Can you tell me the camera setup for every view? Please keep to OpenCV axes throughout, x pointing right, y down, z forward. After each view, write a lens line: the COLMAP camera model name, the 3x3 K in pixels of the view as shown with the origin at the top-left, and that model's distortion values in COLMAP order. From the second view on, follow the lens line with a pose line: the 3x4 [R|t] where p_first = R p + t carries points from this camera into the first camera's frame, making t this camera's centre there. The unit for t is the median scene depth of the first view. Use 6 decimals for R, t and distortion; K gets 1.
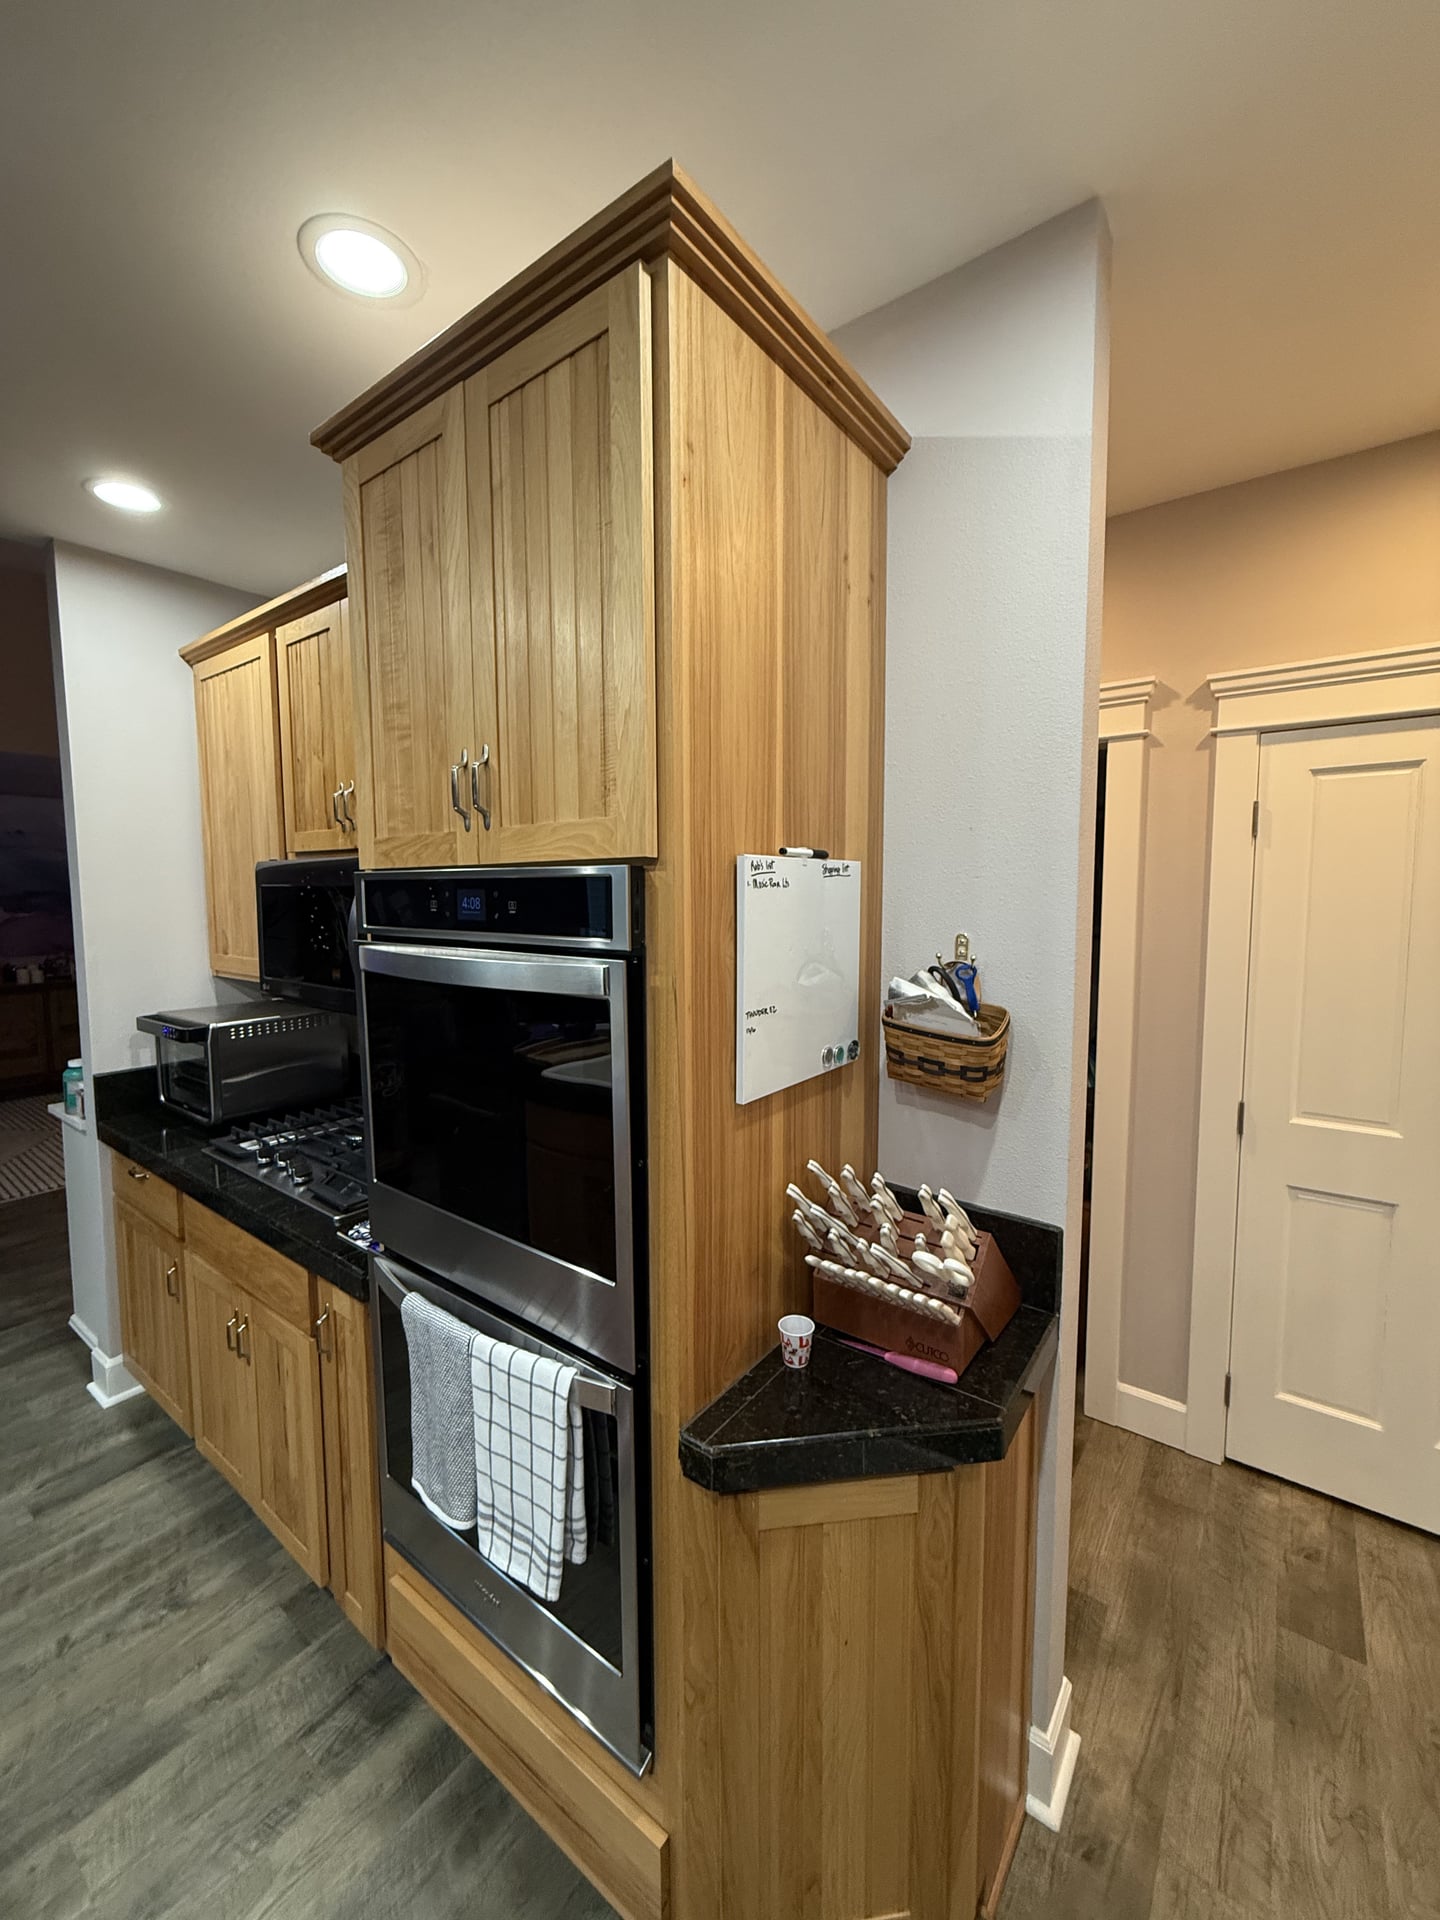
lens RADIAL K [[766.4, 0, 731.5], [0, 766.4, 952.6], [0, 0, 1]] dist [0.000819, 0.000741]
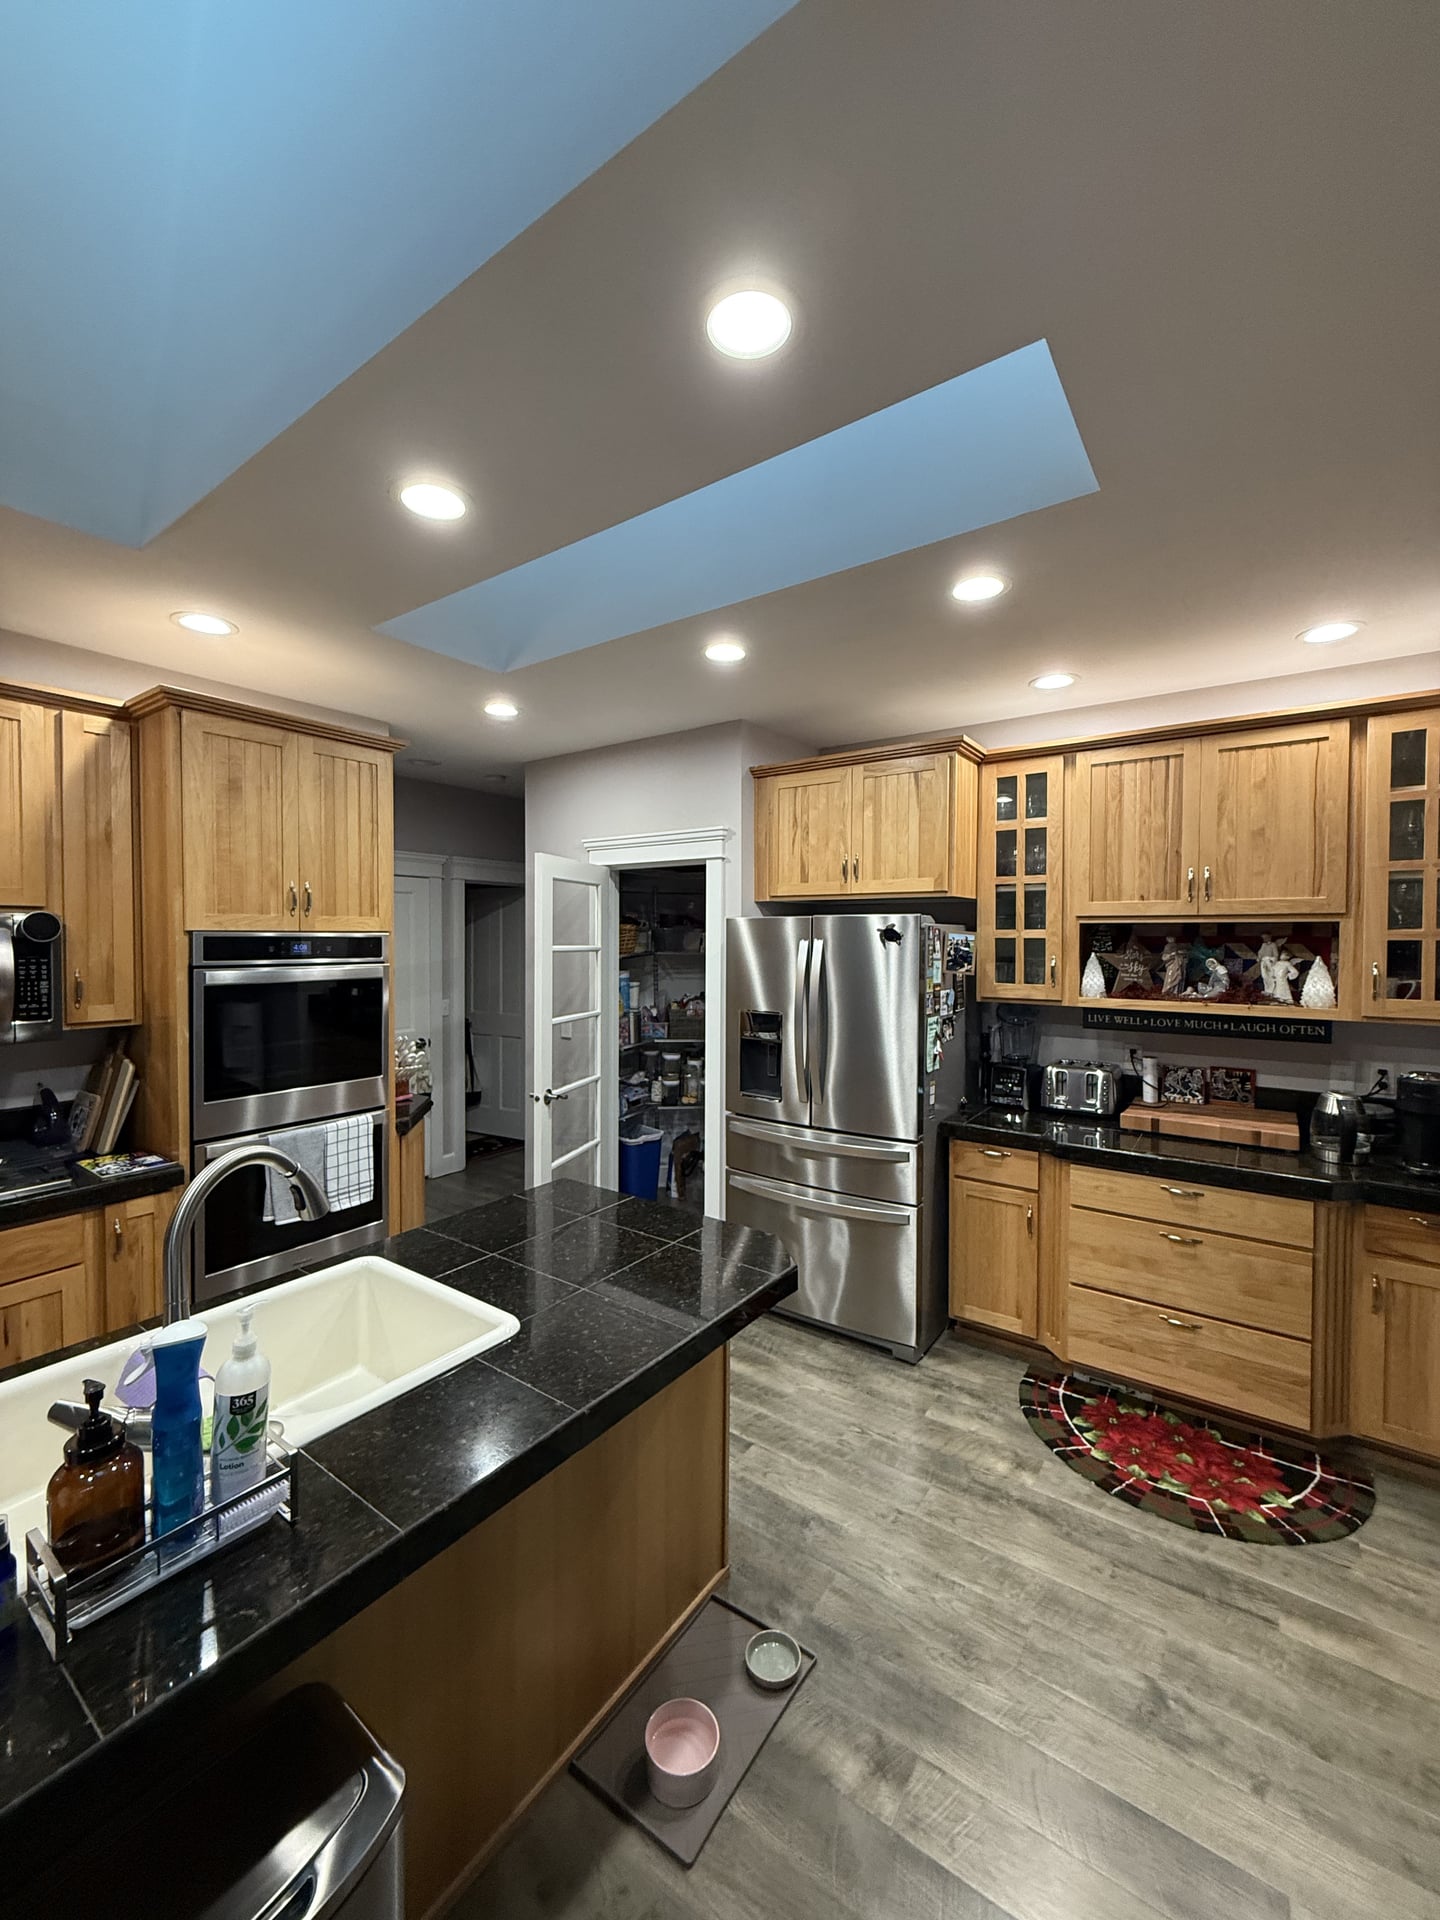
lens RADIAL K [[761.2, 0, 722.5], [0, 761.2, 953.2], [0, 0, 1]] dist [-0.000120, 0.000046]
pose [[-0.023103, -0.019242, 0.999548, -2.225227], [0.076567, 0.996844, 0.020960, 0.003362], [-0.996797, 0.077017, -0.021557, -0.194753]]
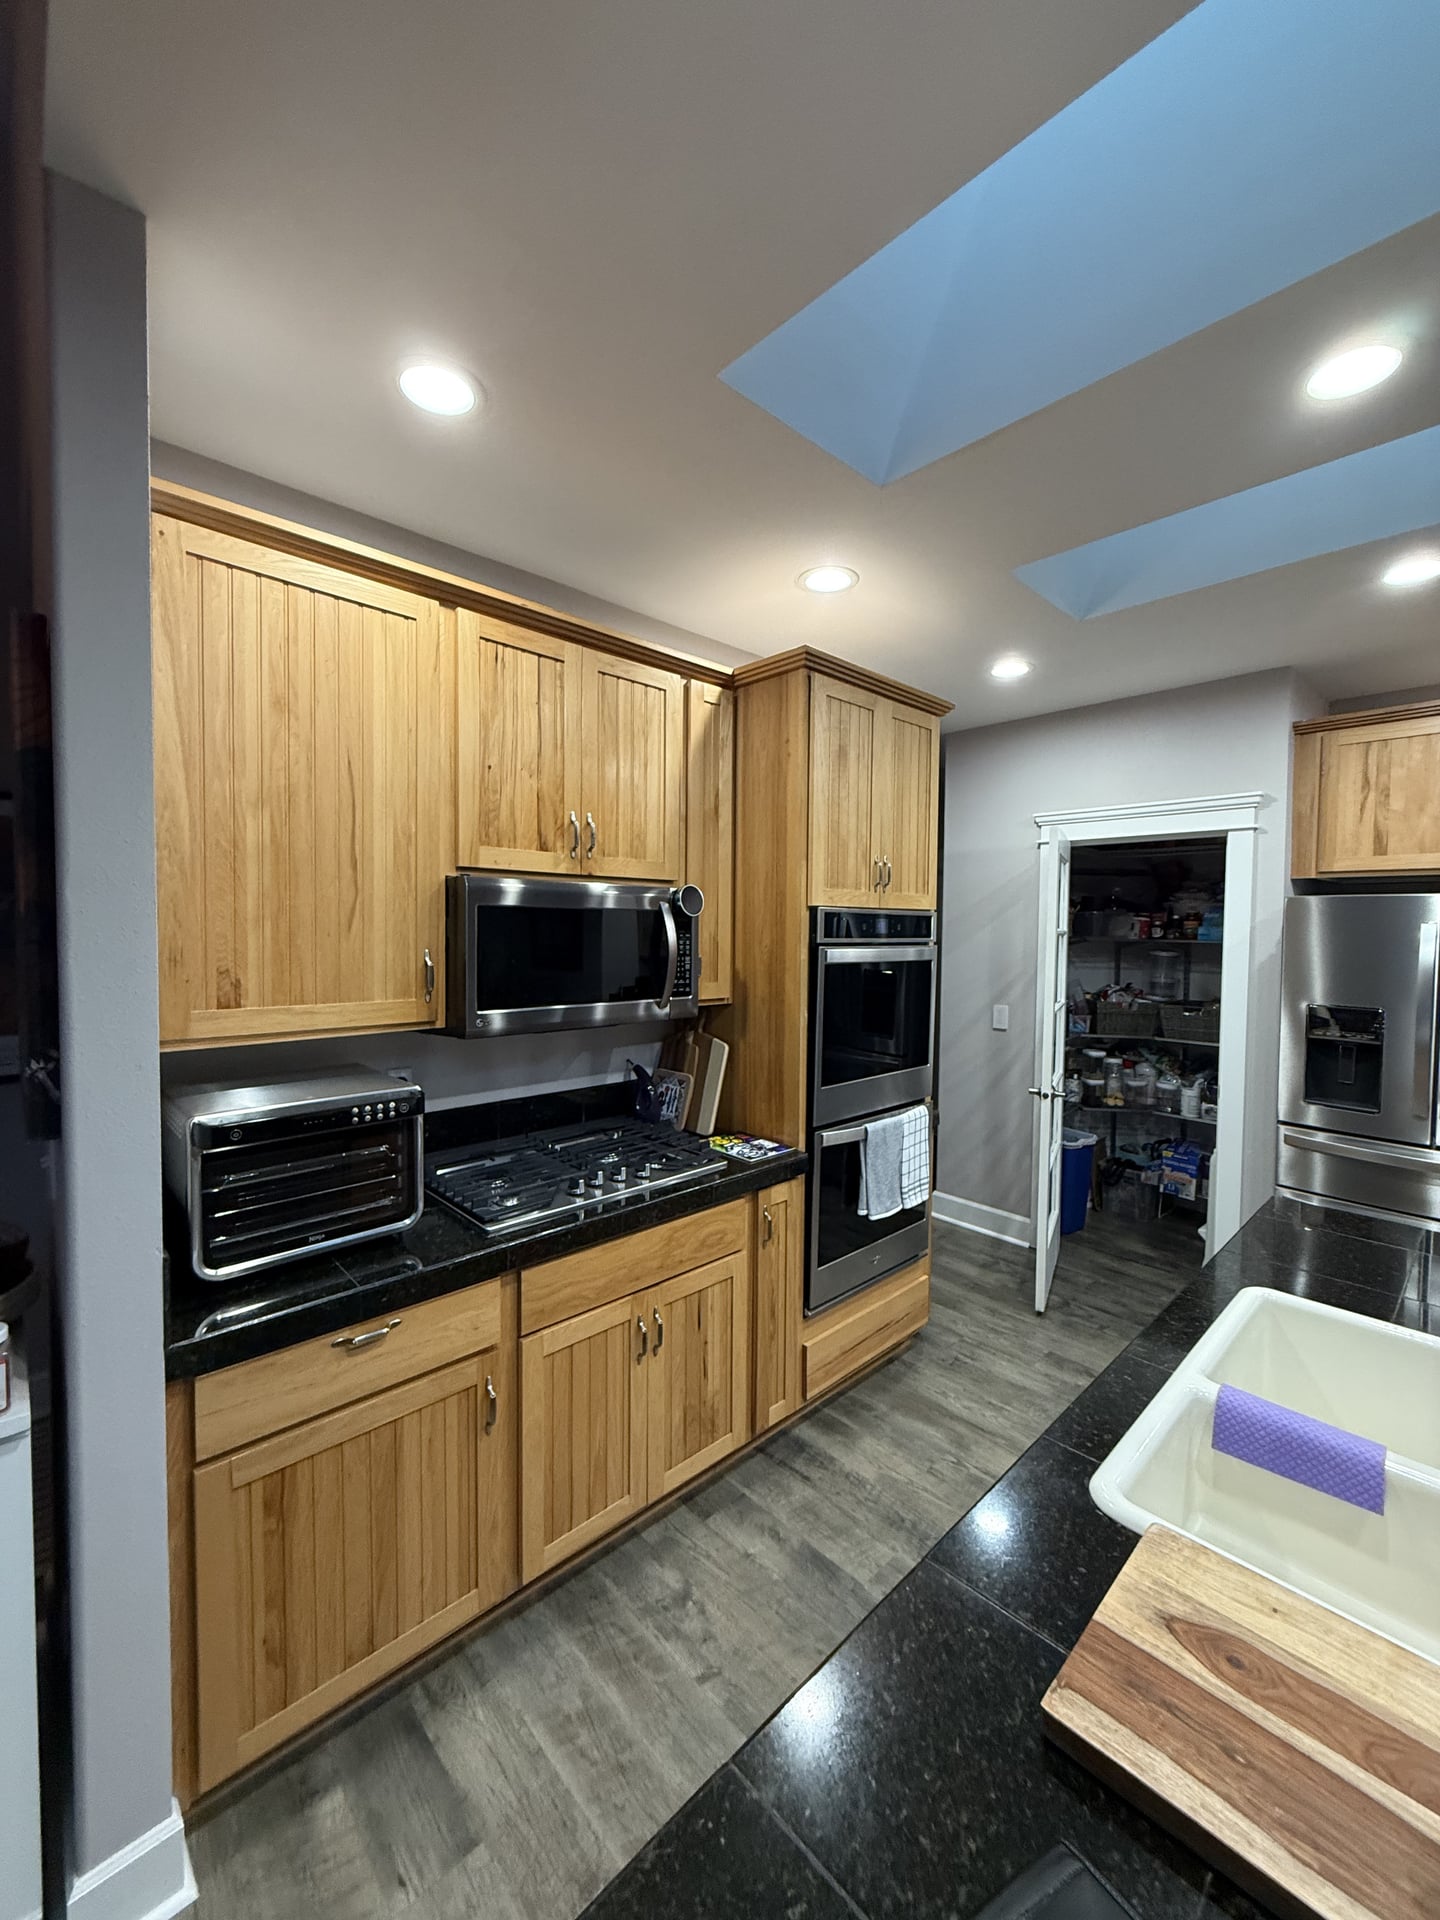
lens RADIAL K [[761.2, 0, 722.5], [0, 761.2, 953.2], [0, 0, 1]] dist [-0.000120, 0.000046]
pose [[0.169012, -0.029968, 0.985158, -2.118765], [0.068656, 0.997468, 0.018564, -0.046518], [-0.983220, 0.064500, 0.170641, 0.890738]]
